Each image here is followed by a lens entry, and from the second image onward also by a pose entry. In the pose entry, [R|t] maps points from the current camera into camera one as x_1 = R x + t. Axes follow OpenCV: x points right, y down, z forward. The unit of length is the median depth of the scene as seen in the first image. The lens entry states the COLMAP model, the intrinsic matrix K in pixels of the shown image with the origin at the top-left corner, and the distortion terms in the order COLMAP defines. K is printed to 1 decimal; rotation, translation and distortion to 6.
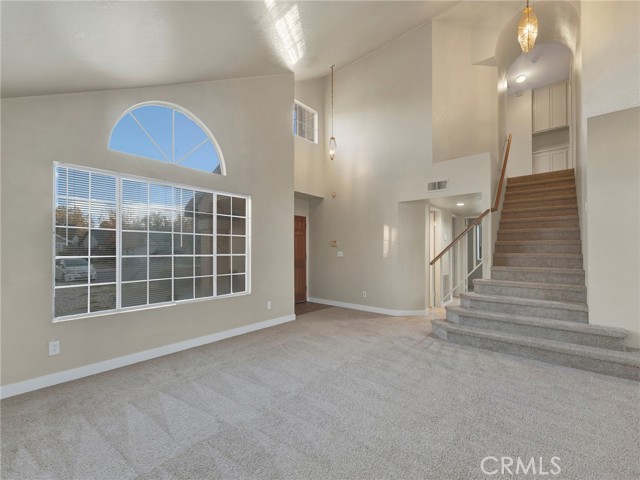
lens RADIAL K [[268.3, 0, 317.5], [0, 268.3, 249.8], [0, 0, 1]] dist [-0.009810, 0.000301]
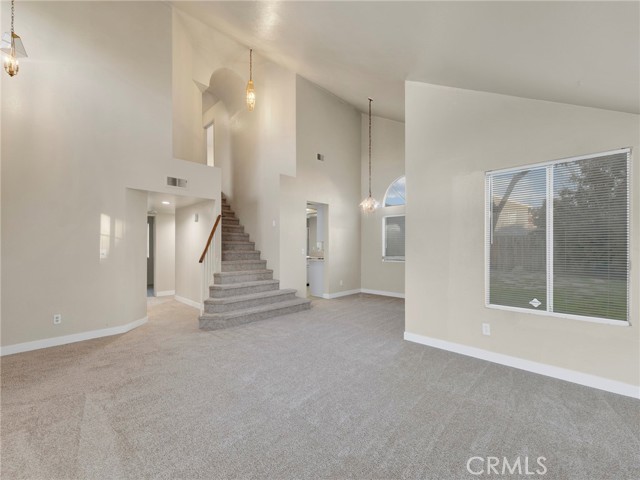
lens RADIAL K [[268.3, 0, 317.5], [0, 268.3, 249.8], [0, 0, 1]] dist [-0.009810, 0.000301]
pose [[0.059255, -0.009575, 0.998197, -0.571056], [-0.000512, 0.999954, 0.009622, -0.003930], [-0.998243, -0.001081, 0.059247, 0.490563]]
